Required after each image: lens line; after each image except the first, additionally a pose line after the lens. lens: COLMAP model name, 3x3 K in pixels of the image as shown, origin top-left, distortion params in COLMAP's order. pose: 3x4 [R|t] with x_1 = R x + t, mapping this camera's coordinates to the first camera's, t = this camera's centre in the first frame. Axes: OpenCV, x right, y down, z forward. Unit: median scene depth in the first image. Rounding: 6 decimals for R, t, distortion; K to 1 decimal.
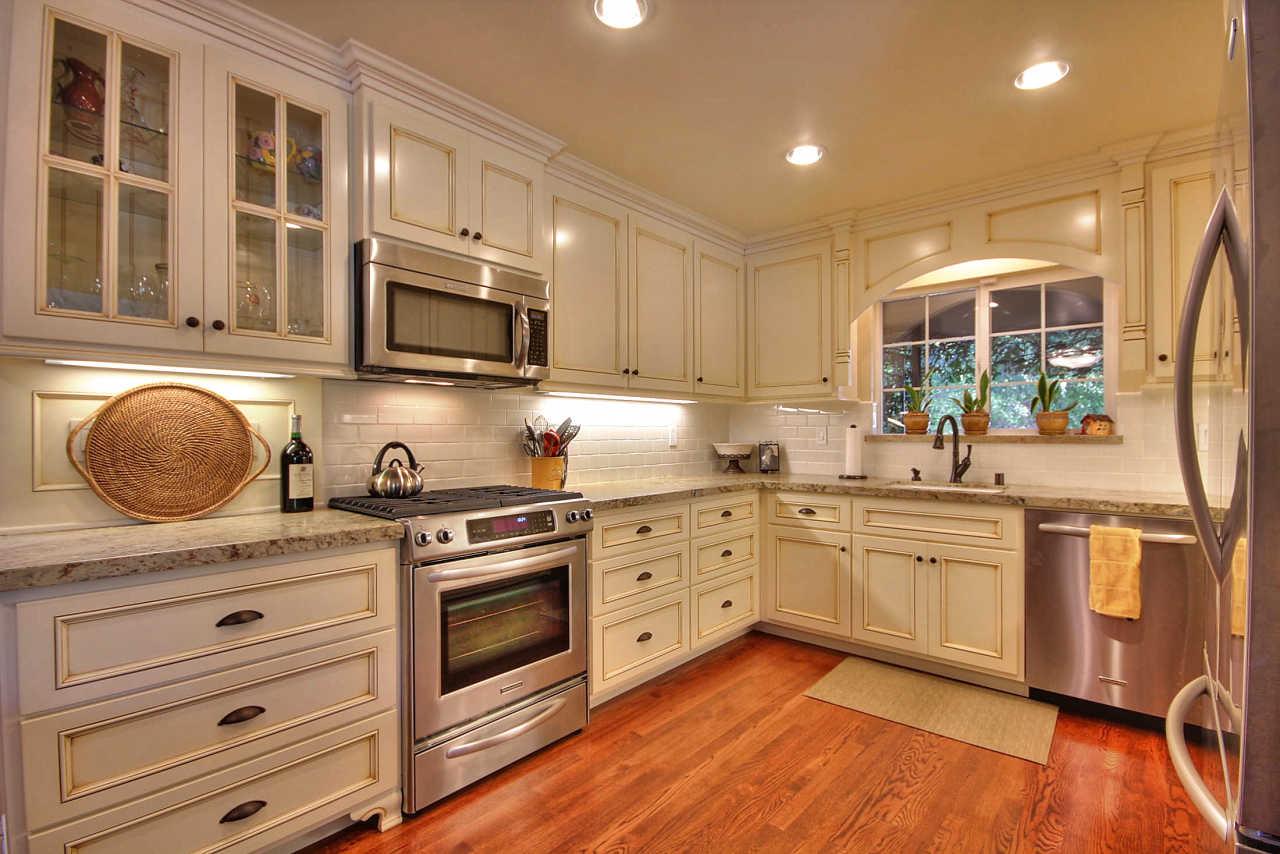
lens RADIAL K [[598.5, 0, 650.0], [0, 598.5, 436.6], [0, 0, 1]] dist [0.010488, -0.007562]
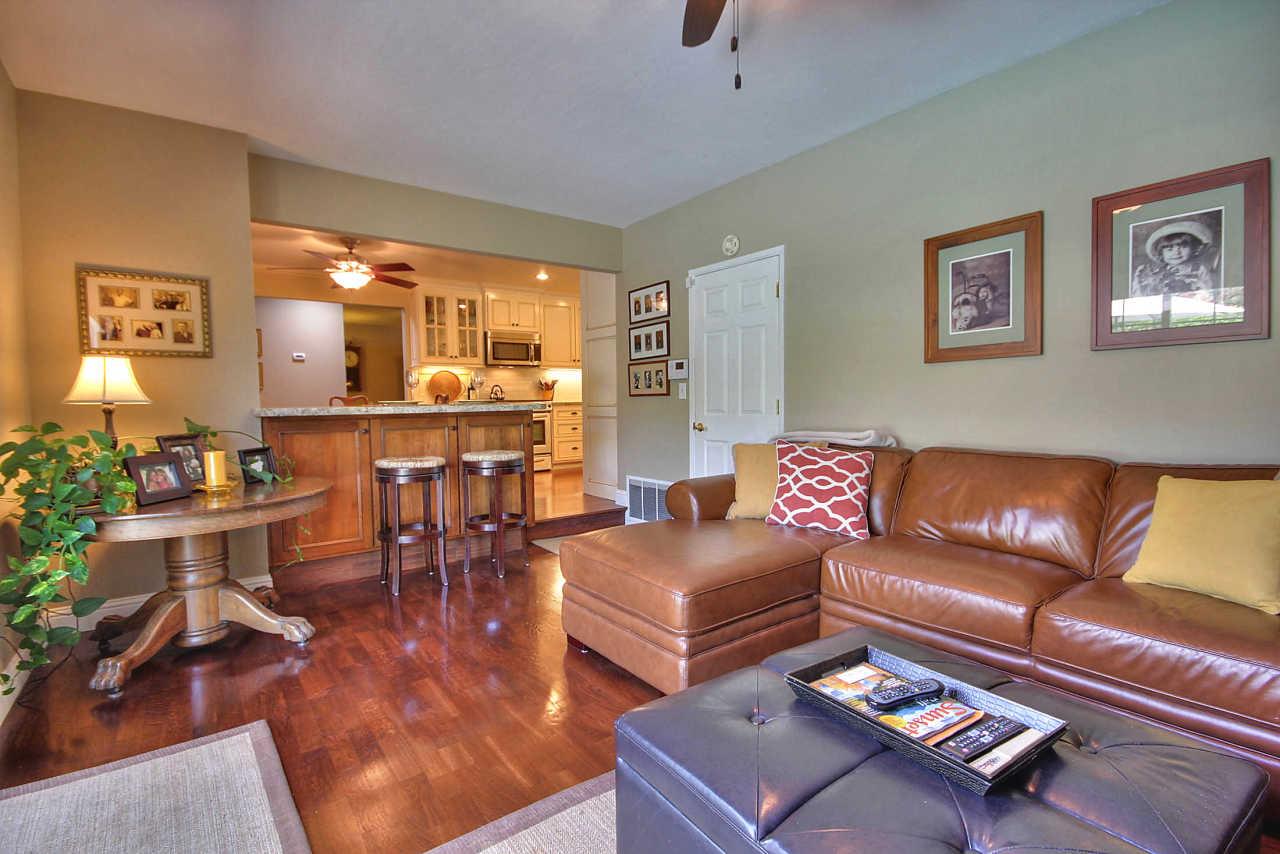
lens RADIAL K [[598.5, 0, 648.2], [0, 598.5, 430.8], [0, 0, 1]] dist [0.010488, -0.007562]
pose [[0.981723, -0.002180, -0.190304, 1.267240], [0.012198, 0.998599, 0.051484, 0.123103], [0.189925, -0.052865, 0.980374, -2.597920]]
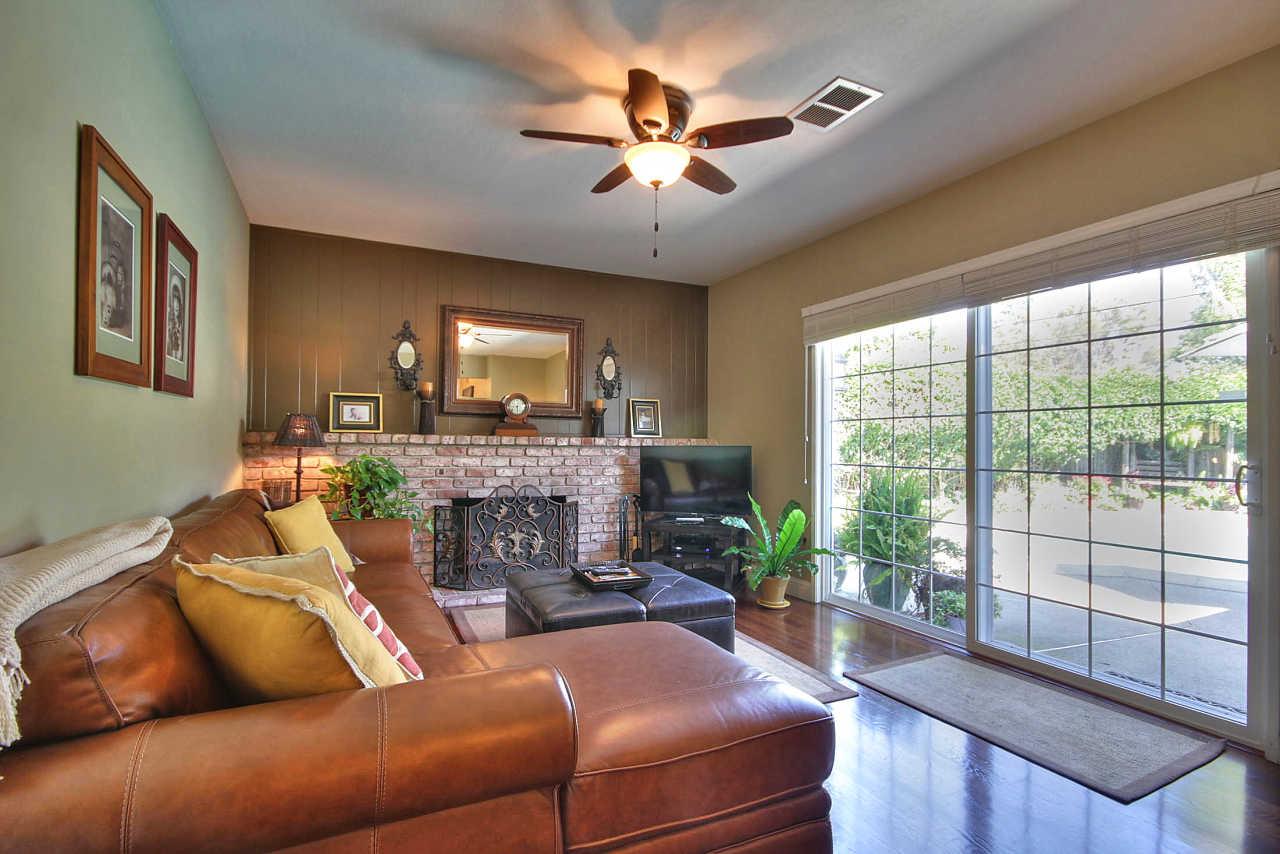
lens RADIAL K [[598.5, 0, 621.8], [0, 598.5, 433.1], [0, 0, 1]] dist [0.010488, -0.007562]
pose [[-0.912487, 0.004868, 0.409077, 0.744511], [-0.004969, 0.999724, -0.022982, 0.120666], [-0.409076, -0.023004, -0.912210, -0.460252]]
